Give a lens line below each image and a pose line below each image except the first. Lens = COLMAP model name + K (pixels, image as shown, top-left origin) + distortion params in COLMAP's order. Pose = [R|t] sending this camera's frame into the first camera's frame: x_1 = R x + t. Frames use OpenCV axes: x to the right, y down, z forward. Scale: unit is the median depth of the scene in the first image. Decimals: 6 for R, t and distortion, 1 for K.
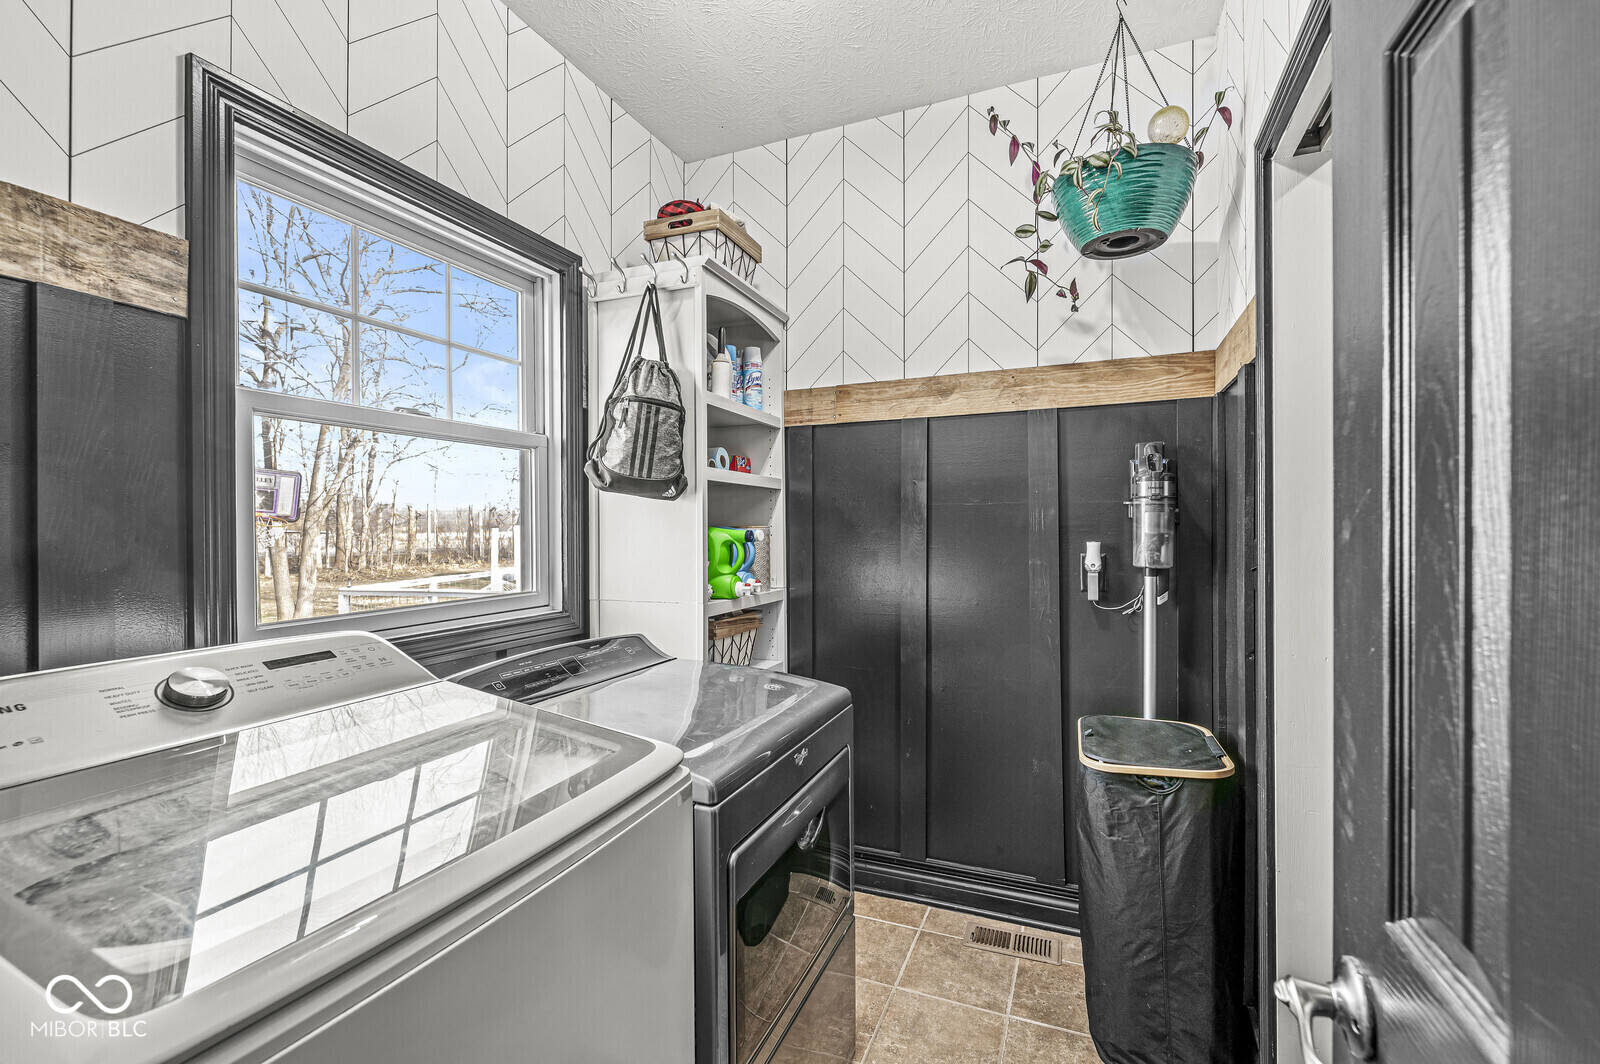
lens RADIAL K [[696.6, 0, 801.3], [0, 696.6, 524.4], [0, 0, 1]] dist [0.002894, 0.000185]
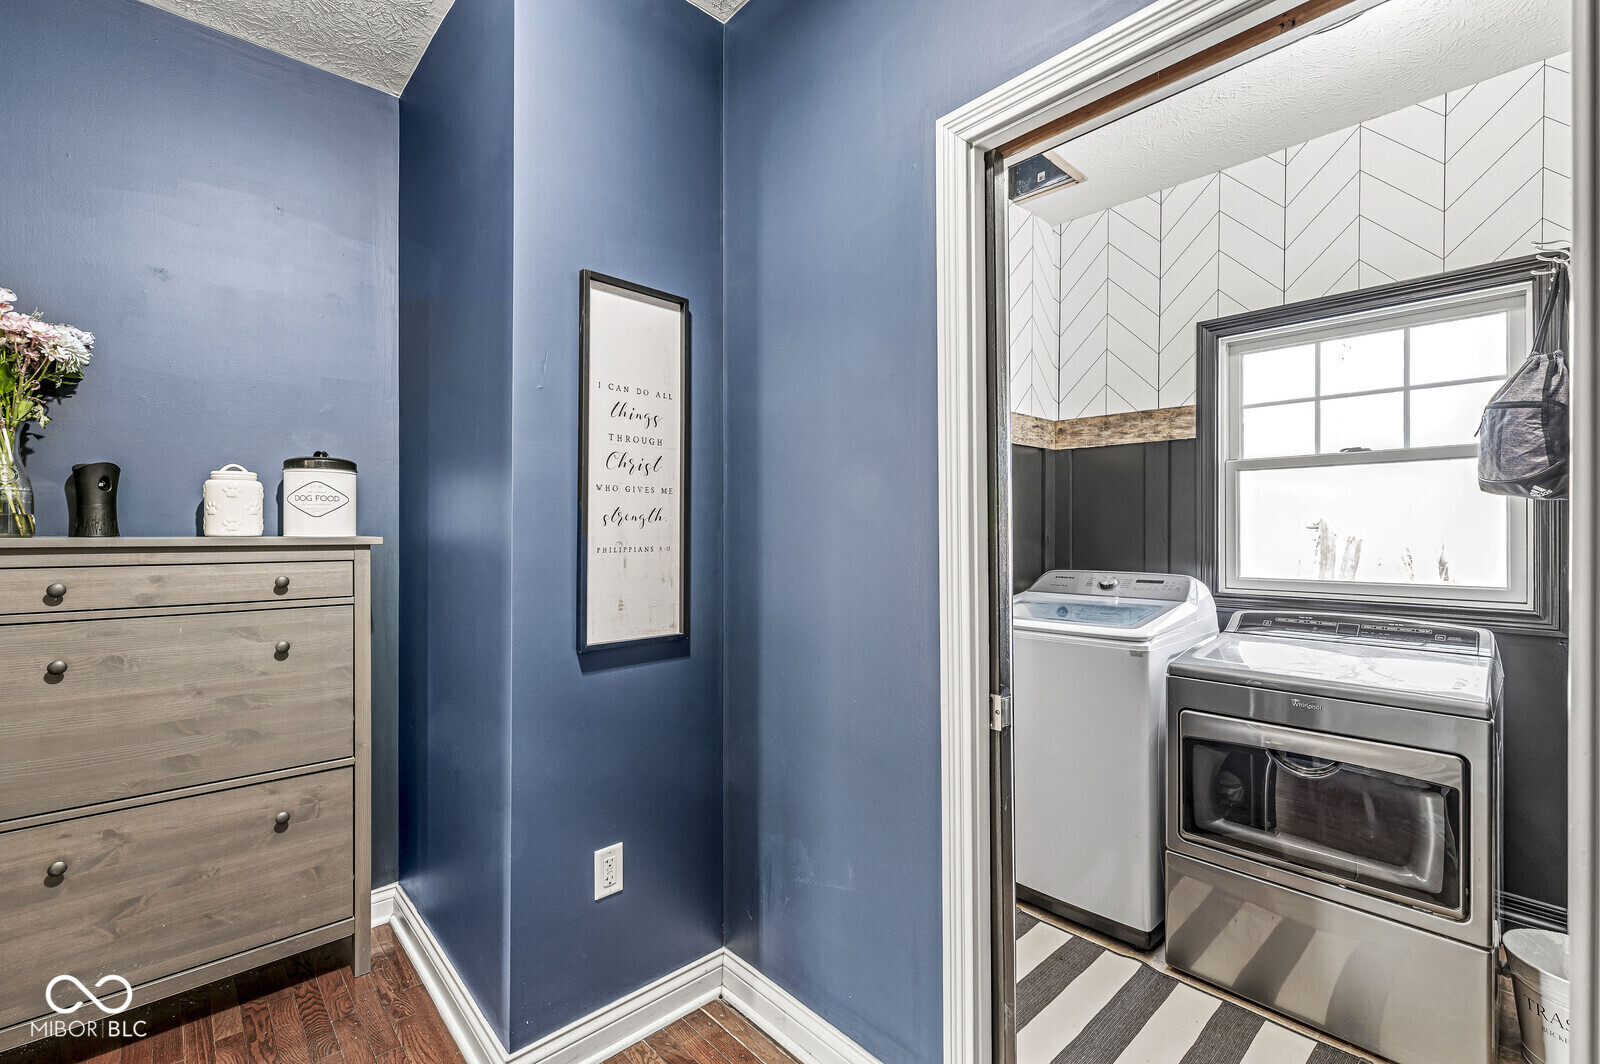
lens RADIAL K [[696.6, 0, 796.5], [0, 696.6, 532.6], [0, 0, 1]] dist [0.002894, 0.000185]
pose [[-0.420089, 0.000604, -0.907483, 1.781505], [-0.003897, 0.999989, 0.002470, 0.017038], [0.907474, 0.004574, -0.420082, 0.772284]]
